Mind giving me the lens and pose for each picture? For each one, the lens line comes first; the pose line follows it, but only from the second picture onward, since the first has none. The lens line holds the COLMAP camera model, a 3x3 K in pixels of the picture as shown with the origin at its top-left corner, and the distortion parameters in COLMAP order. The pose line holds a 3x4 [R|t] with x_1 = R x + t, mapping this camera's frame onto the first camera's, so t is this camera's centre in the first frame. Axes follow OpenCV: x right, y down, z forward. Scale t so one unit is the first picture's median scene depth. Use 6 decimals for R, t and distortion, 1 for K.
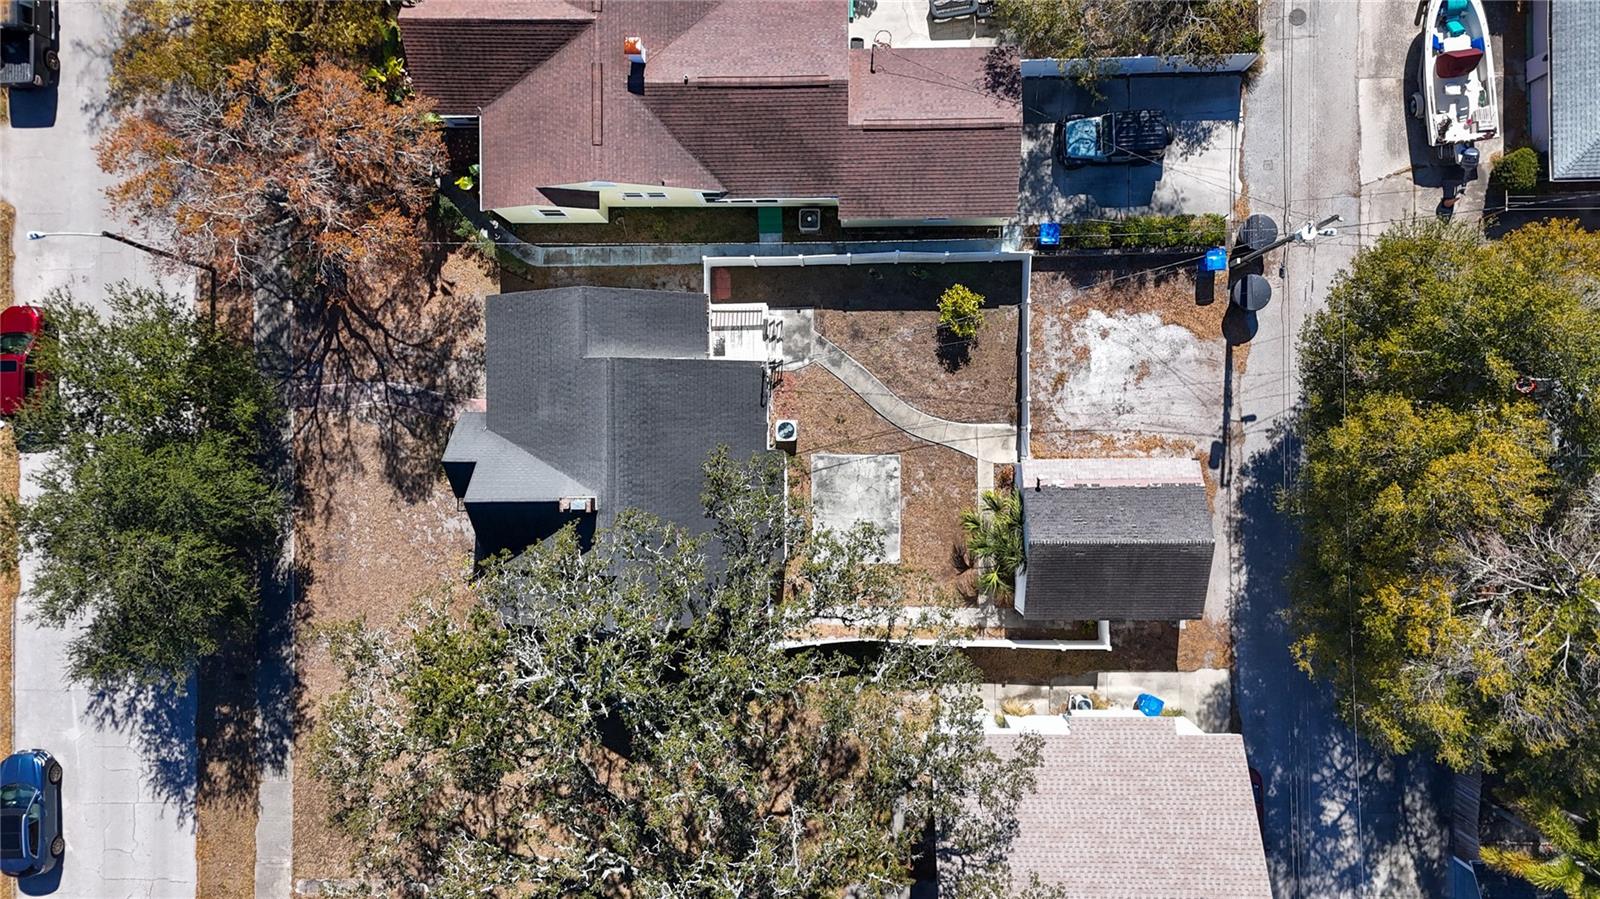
lens RADIAL K [[1114.4, 0, 763.4], [0, 1114.4, 445.6], [0, 0, 1]] dist [0.001540, -0.000227]
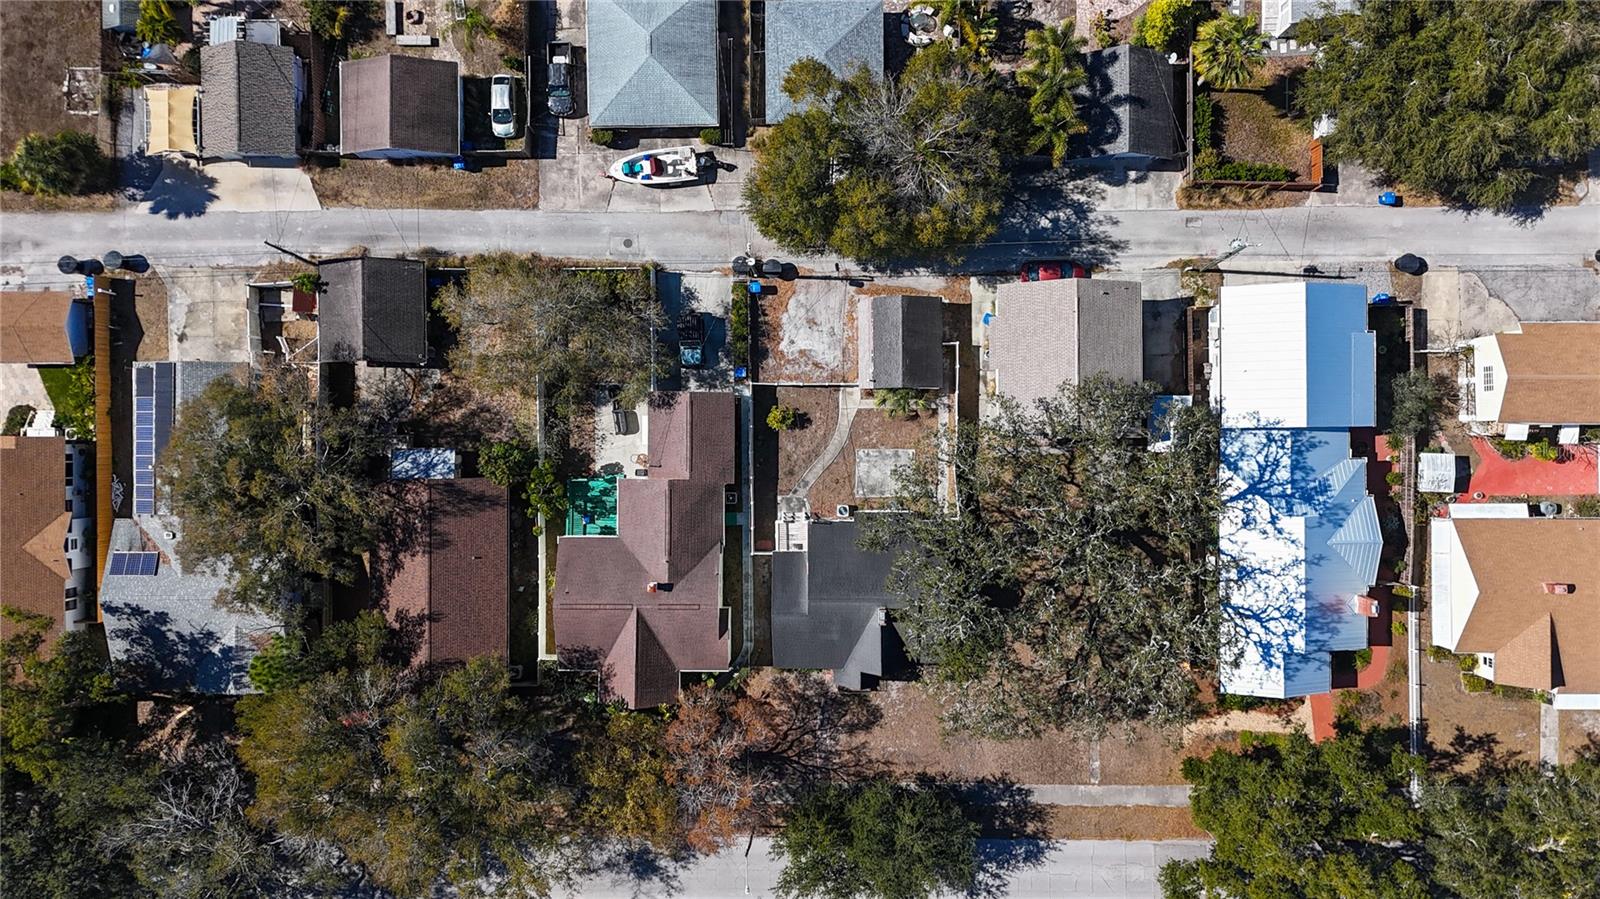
lens RADIAL K [[1168.6, 0, 800.0], [0, 1168.6, 449.5], [0, 0, 1]] dist [0.052143, -0.000556]
pose [[0.003386, -0.998084, 0.061787, 0.001973], [0.999733, 0.001968, -0.023010, -0.041332], [0.022844, 0.061848, 0.997824, -0.972339]]
